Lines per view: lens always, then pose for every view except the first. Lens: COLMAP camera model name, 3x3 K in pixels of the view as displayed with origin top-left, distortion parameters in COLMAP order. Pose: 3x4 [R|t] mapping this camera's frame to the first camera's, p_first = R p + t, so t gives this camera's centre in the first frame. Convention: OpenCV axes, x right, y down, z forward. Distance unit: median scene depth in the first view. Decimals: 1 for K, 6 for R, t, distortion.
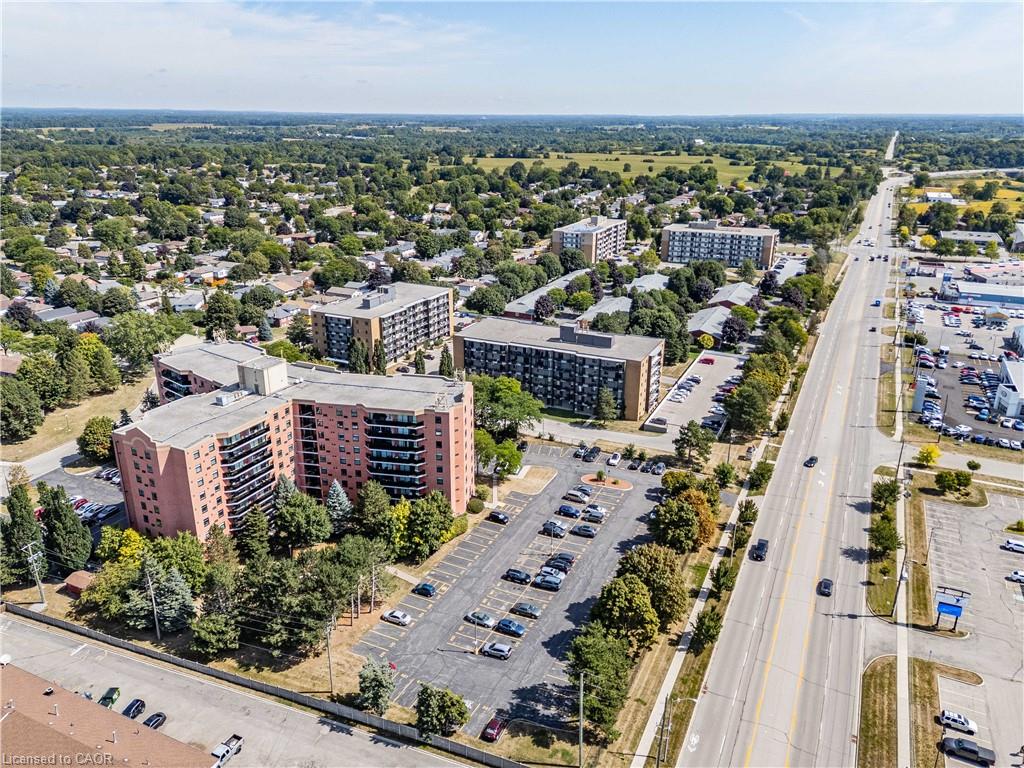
lens RADIAL K [[745.0, 0, 512.0], [0, 745.0, 384.0], [0, 0, 1]] dist [0.119263, -0.134970]
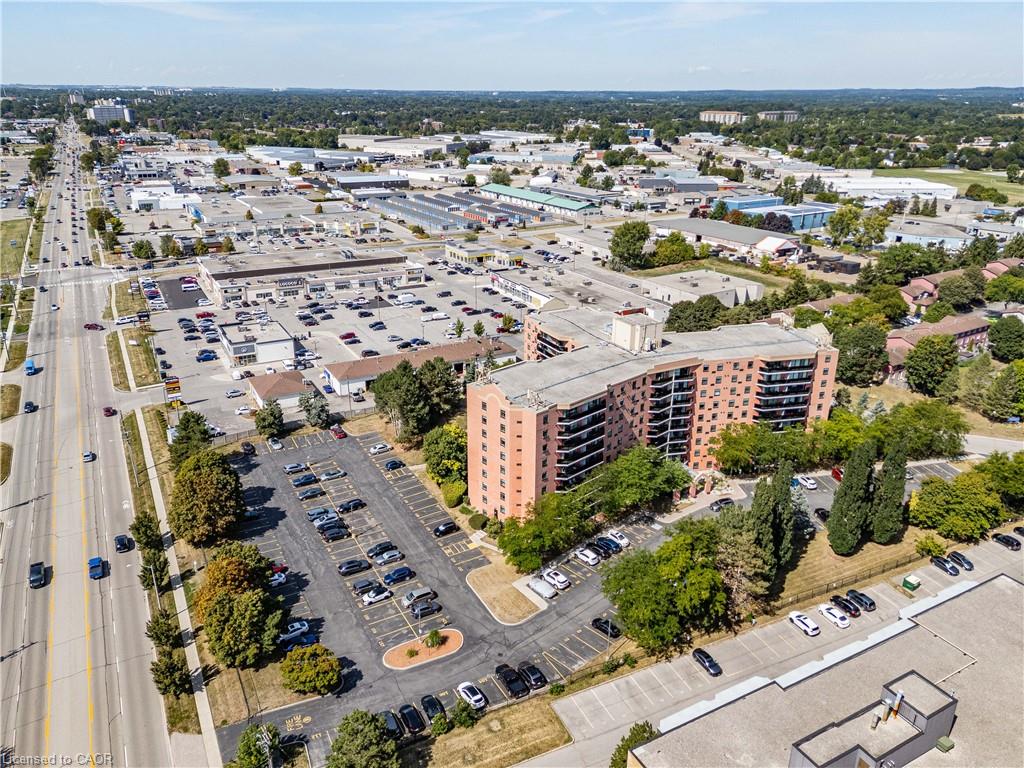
lens RADIAL K [[745.0, 0, 512.0], [0, 745.0, 384.0], [0, 0, 1]] dist [0.119263, -0.134970]
pose [[-0.586063, 0.284614, -0.758634, 0.595628], [-0.277604, 0.809084, 0.517996, -0.464880], [0.761227, 0.514178, -0.395164, 1.431701]]
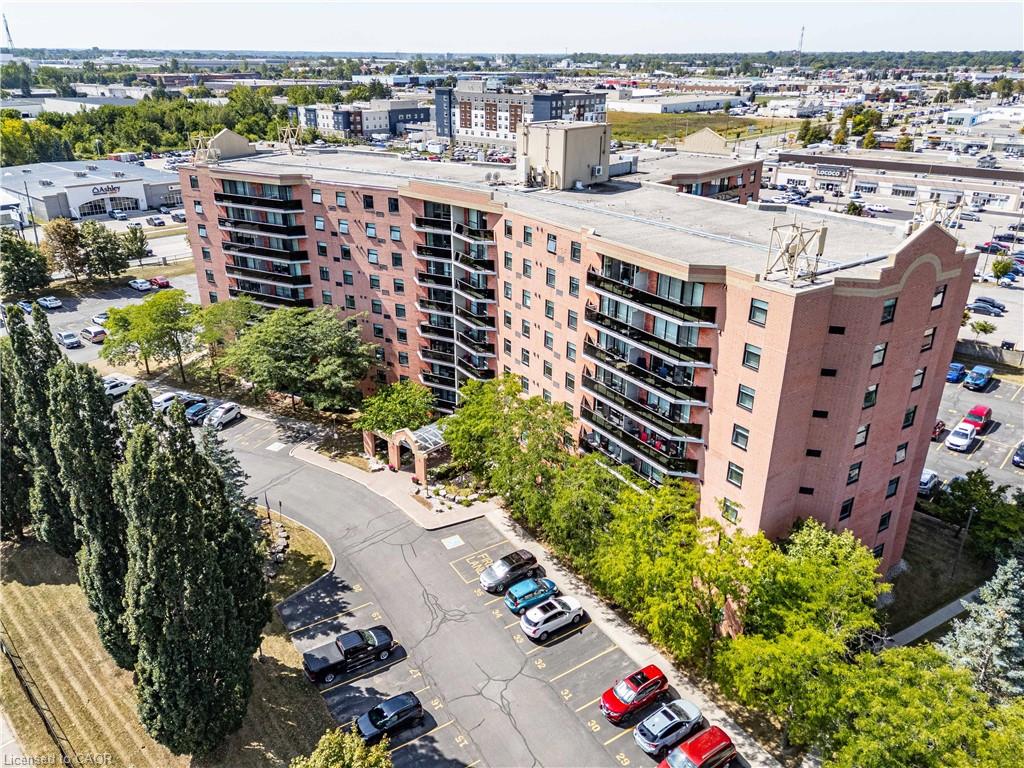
lens RADIAL K [[745.0, 0, 512.0], [0, 745.0, 384.0], [0, 0, 1]] dist [0.119263, -0.134970]
pose [[-0.958688, -0.124256, 0.255885, -0.495689], [0.083333, 0.737403, 0.670292, -0.246660], [-0.271979, 0.663925, -0.696585, 1.587591]]
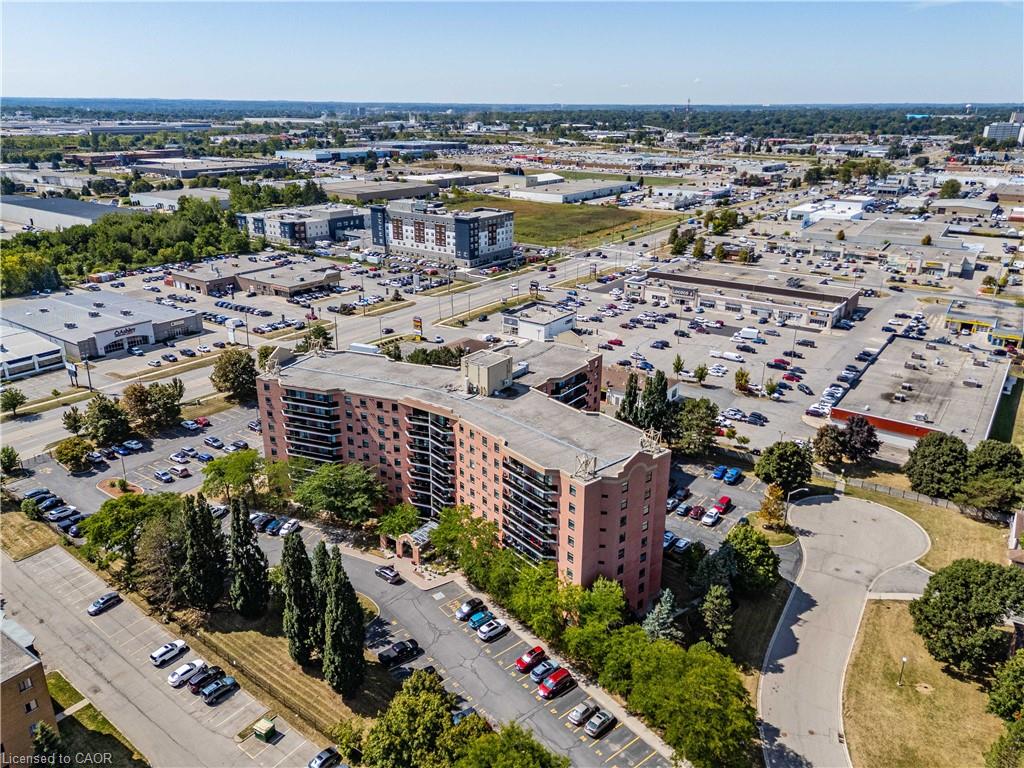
lens RADIAL K [[745.0, 0, 512.0], [0, 745.0, 384.0], [0, 0, 1]] dist [0.119263, -0.134970]
pose [[-0.984157, -0.074770, 0.160762, -0.560587], [0.045541, 0.769702, 0.636777, -0.604134], [-0.171351, 0.634010, -0.754102, 1.824450]]
